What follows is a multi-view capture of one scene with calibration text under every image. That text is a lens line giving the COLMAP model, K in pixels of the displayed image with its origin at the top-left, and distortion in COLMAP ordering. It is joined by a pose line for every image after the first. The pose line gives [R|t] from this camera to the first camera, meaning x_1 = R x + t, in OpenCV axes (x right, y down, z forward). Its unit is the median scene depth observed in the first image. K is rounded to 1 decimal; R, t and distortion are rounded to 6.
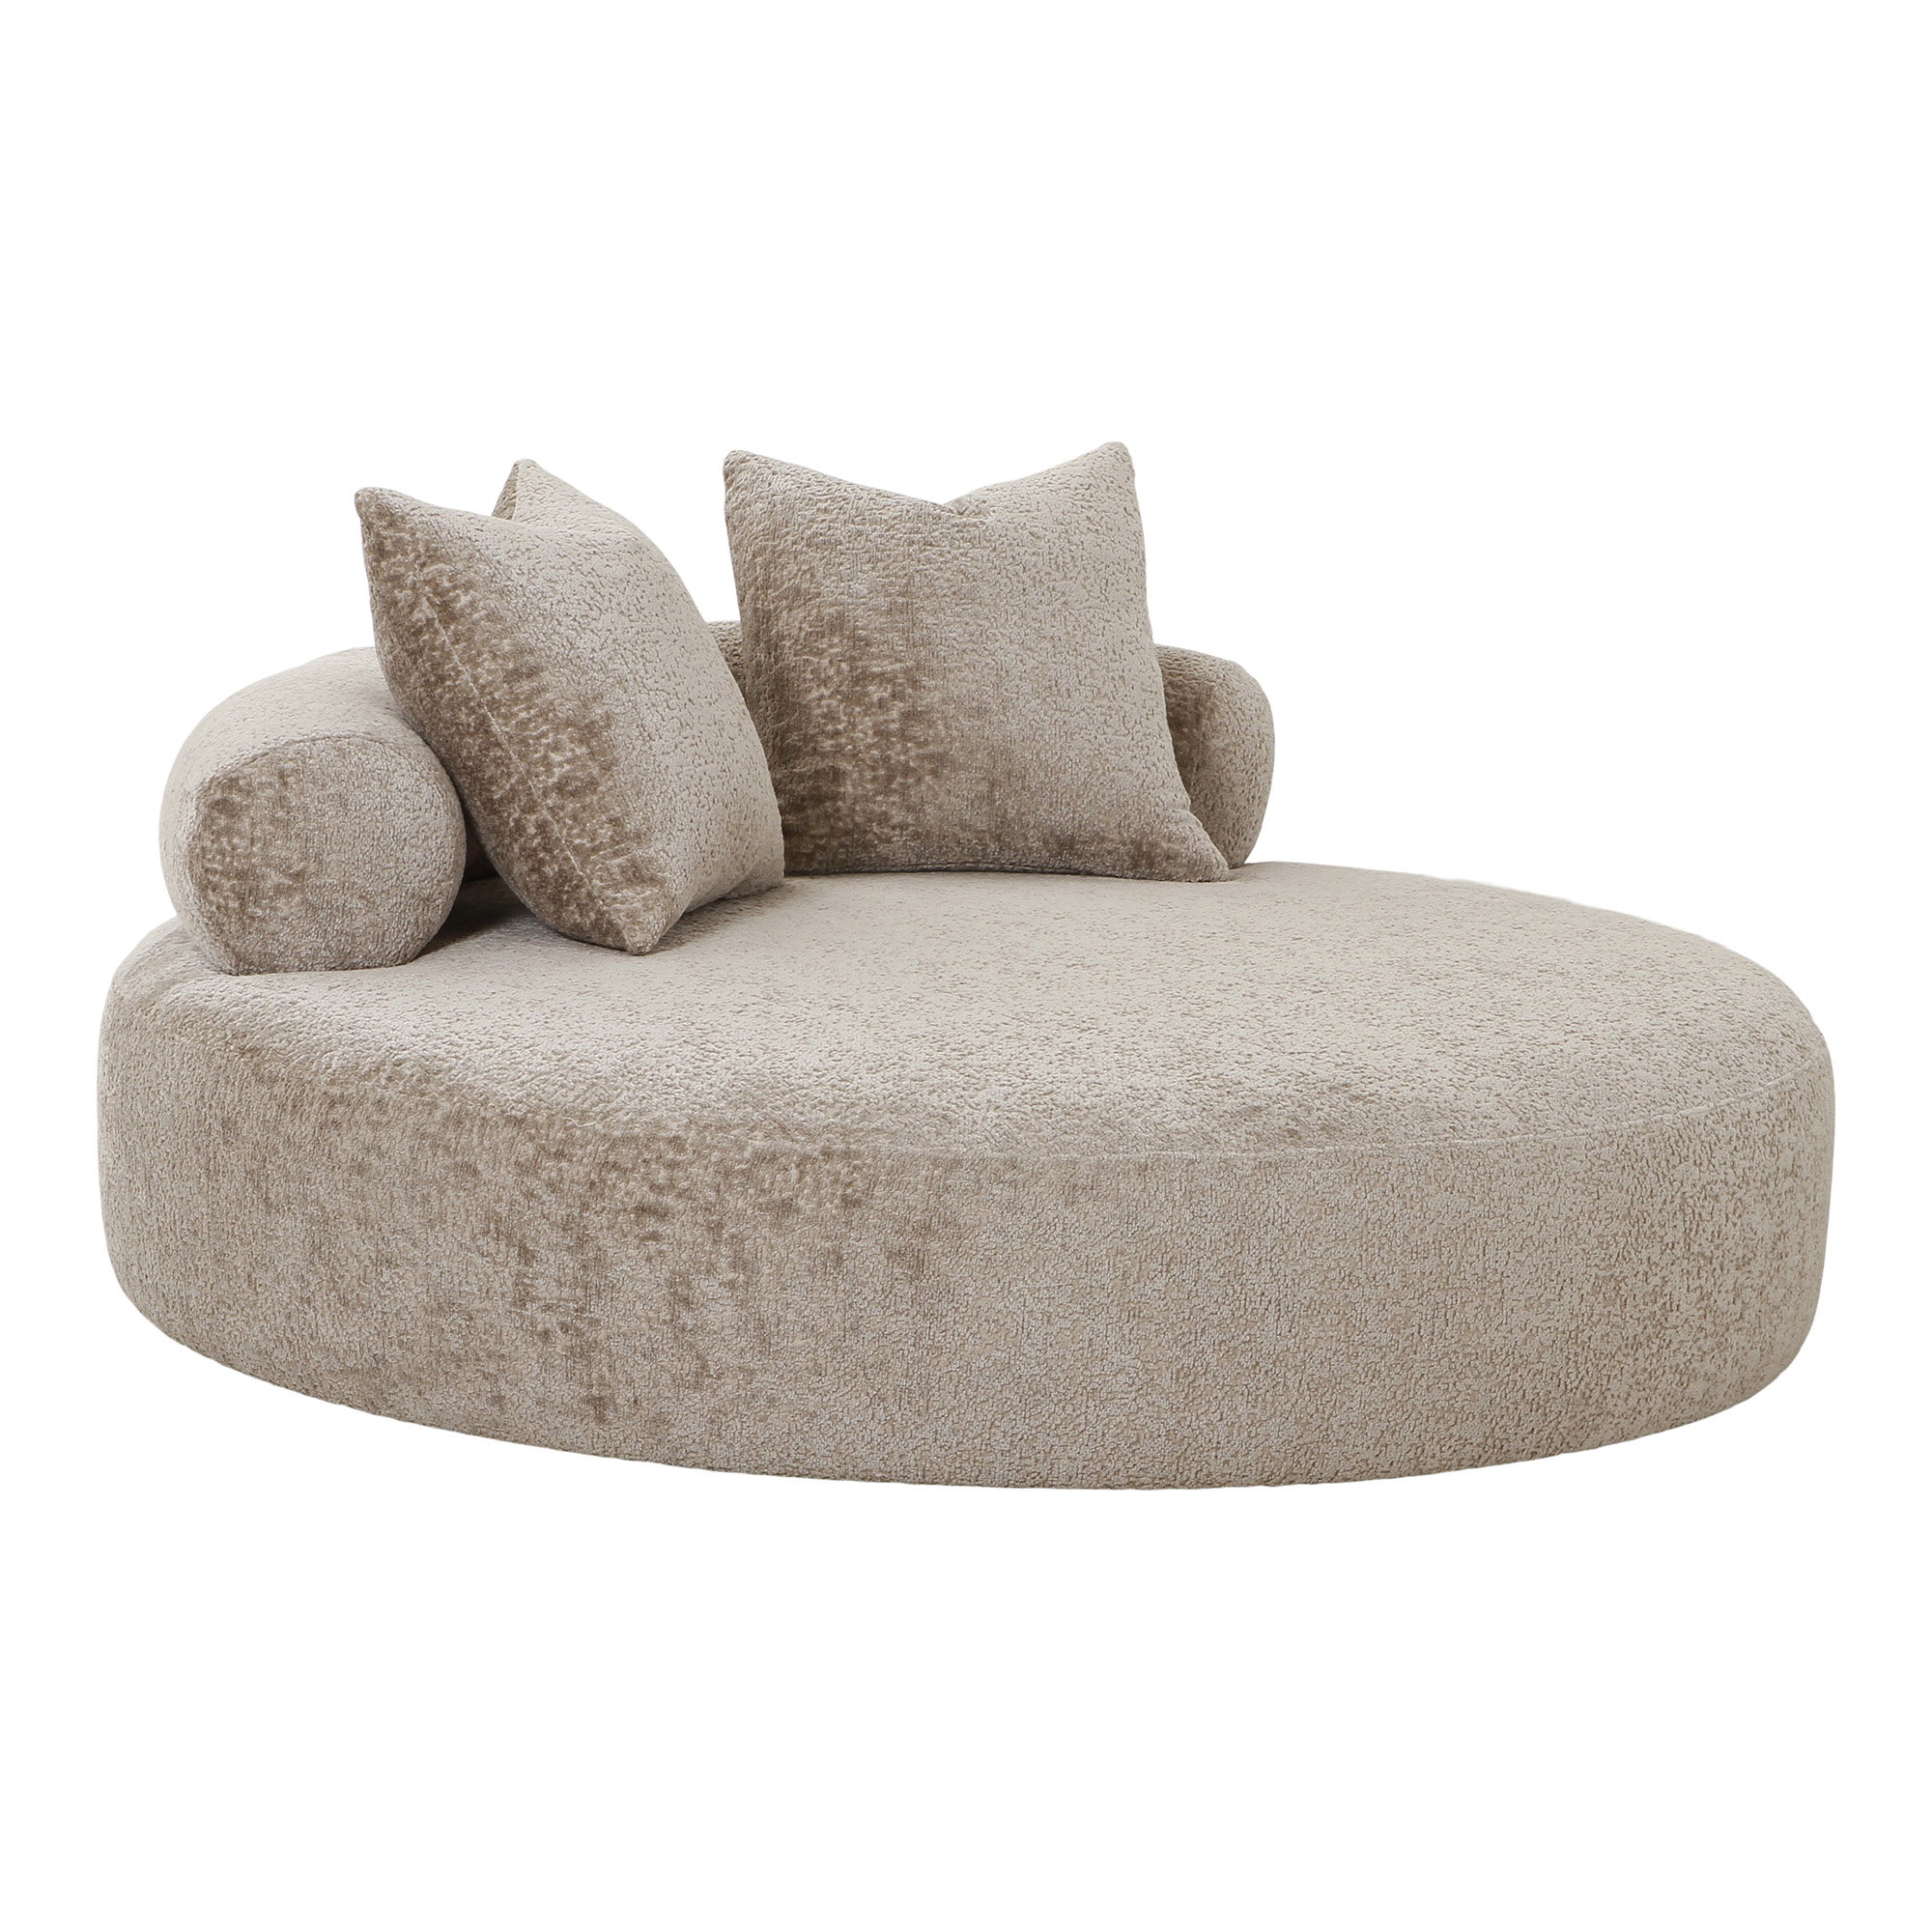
lens RADIAL K [[6294.9, 0, 966.0], [0, 6294.9, 966.0], [0, 0, 1]] dist [-0.030377, 0.448575]
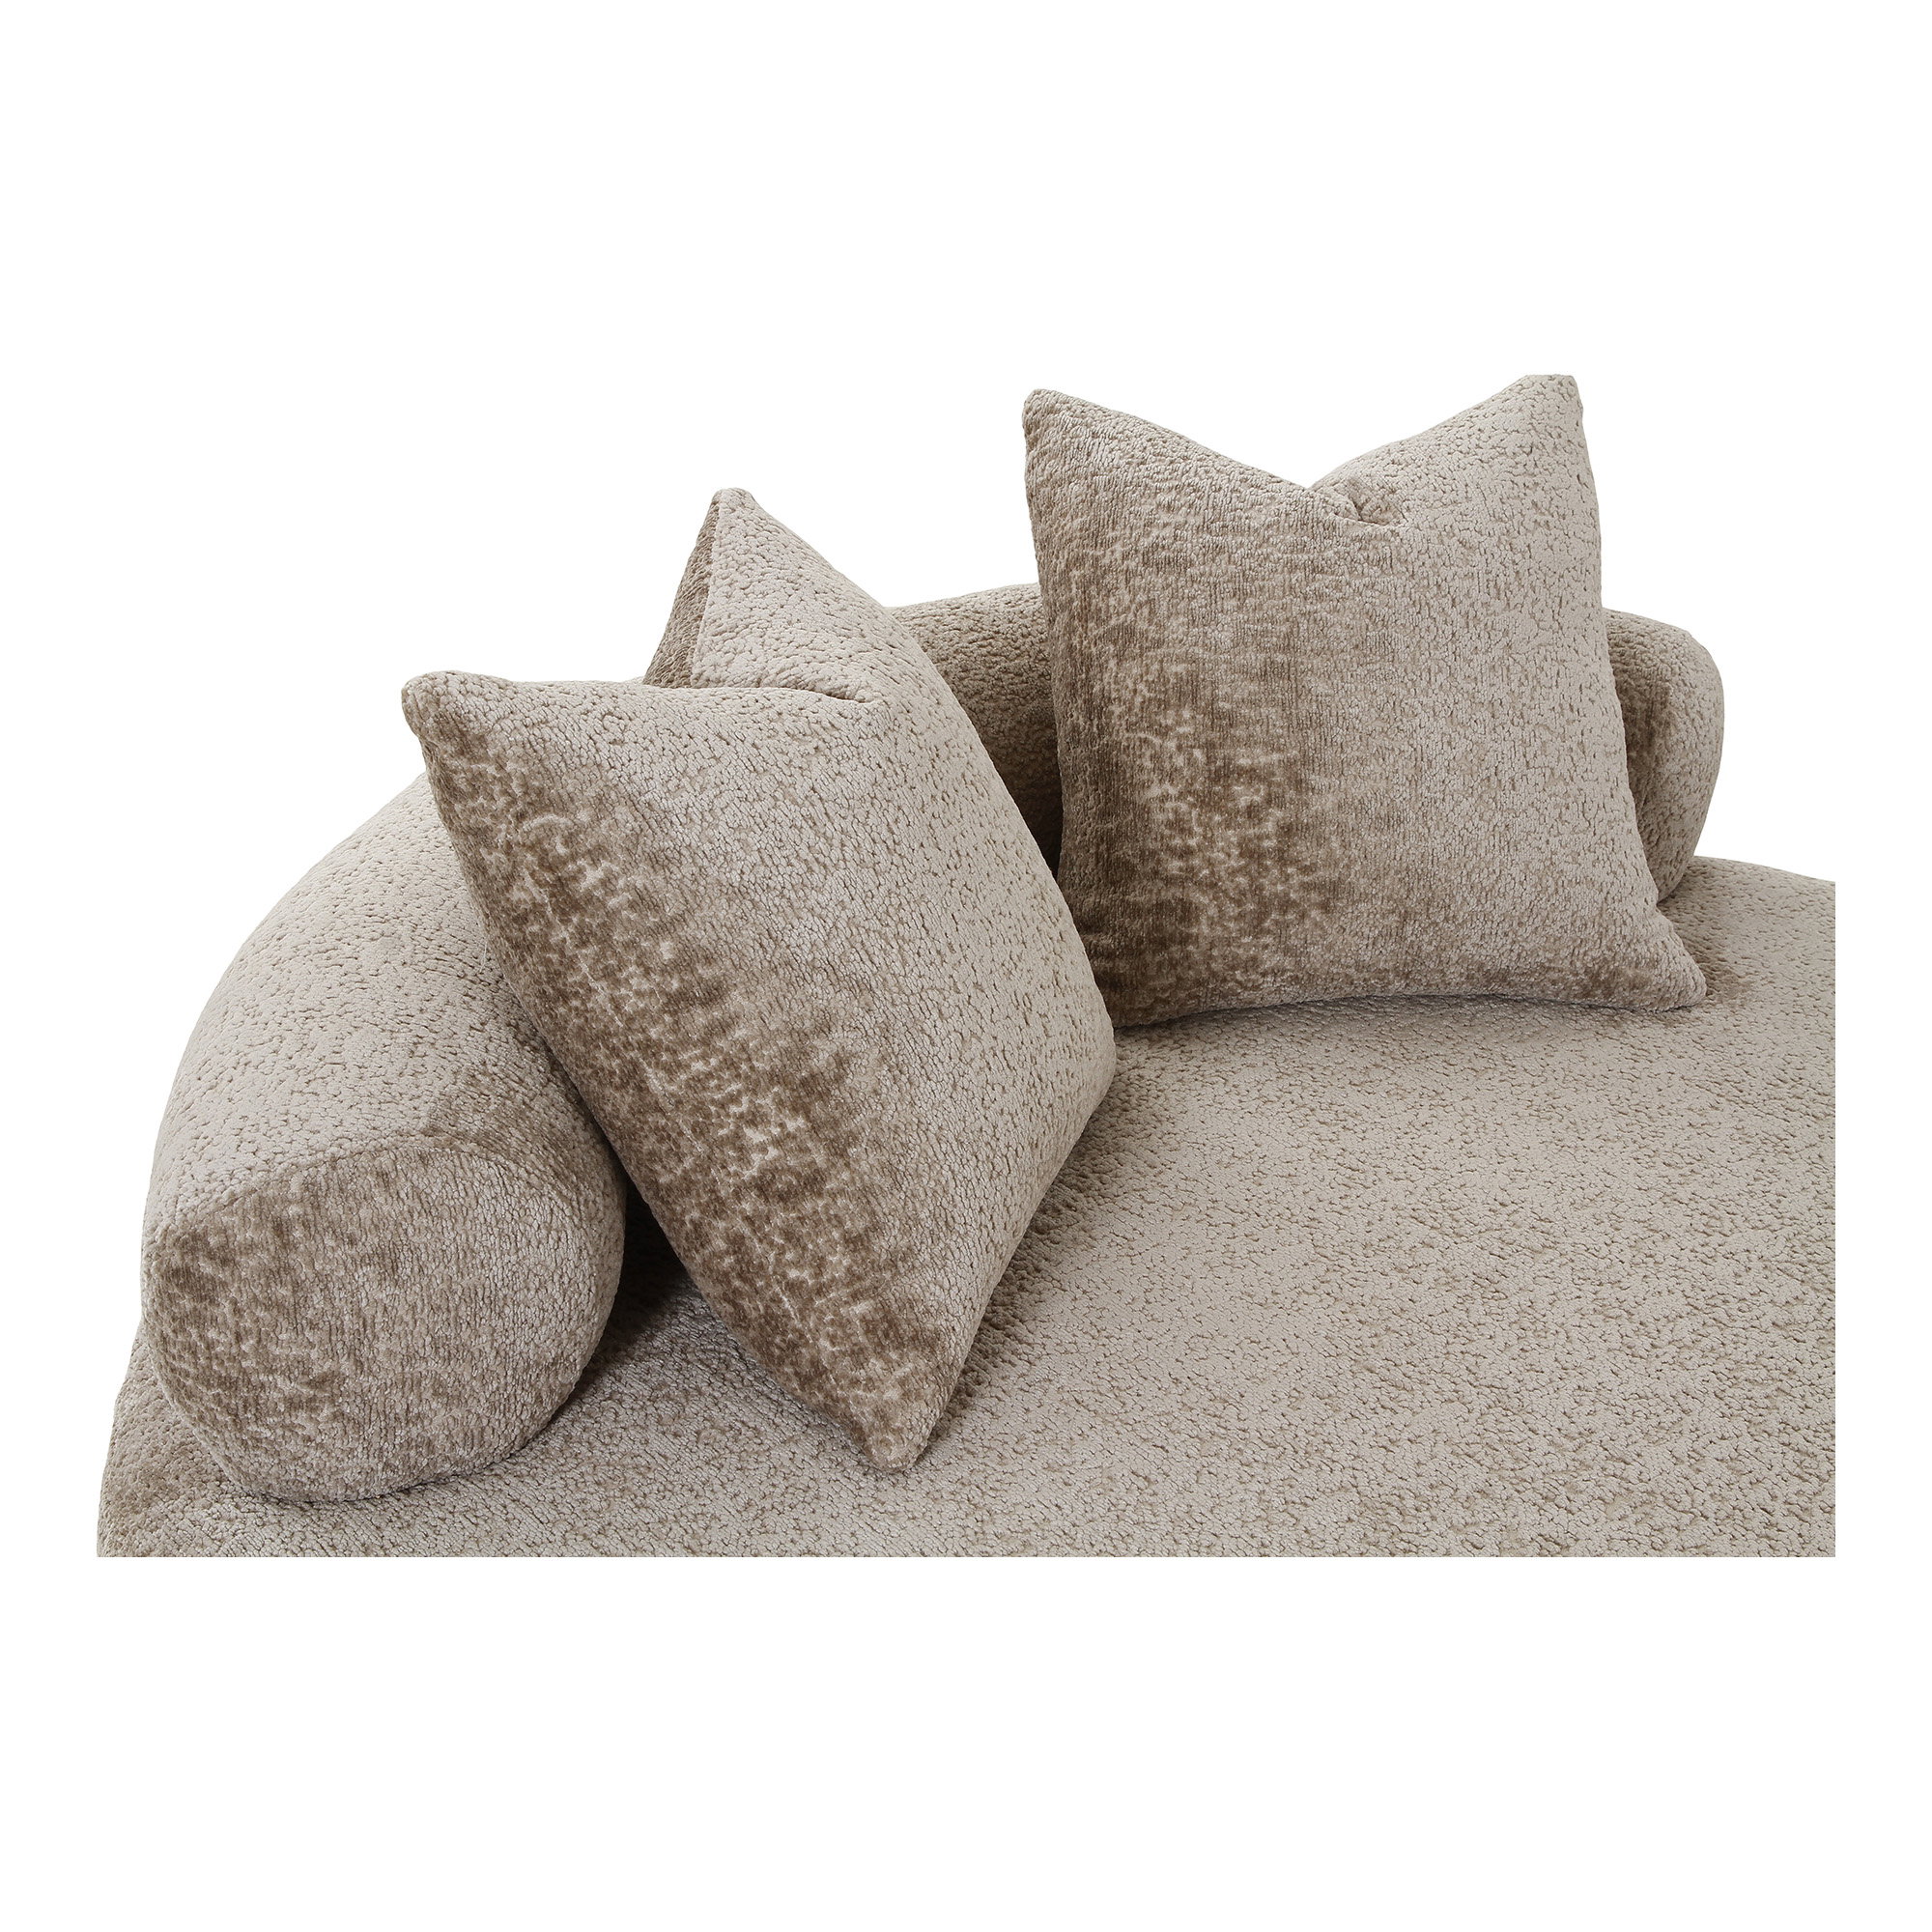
lens RADIAL K [[2765.7, 0, 966.0], [0, 2765.7, 966.0], [0, 0, 1]] dist [-0.047331, 0.044539]
pose [[0.998414, 0.004696, -0.056107, -0.029876], [0.012188, 0.954861, 0.296802, -0.125801], [0.054968, -0.297015, 0.953289, 0.746762]]
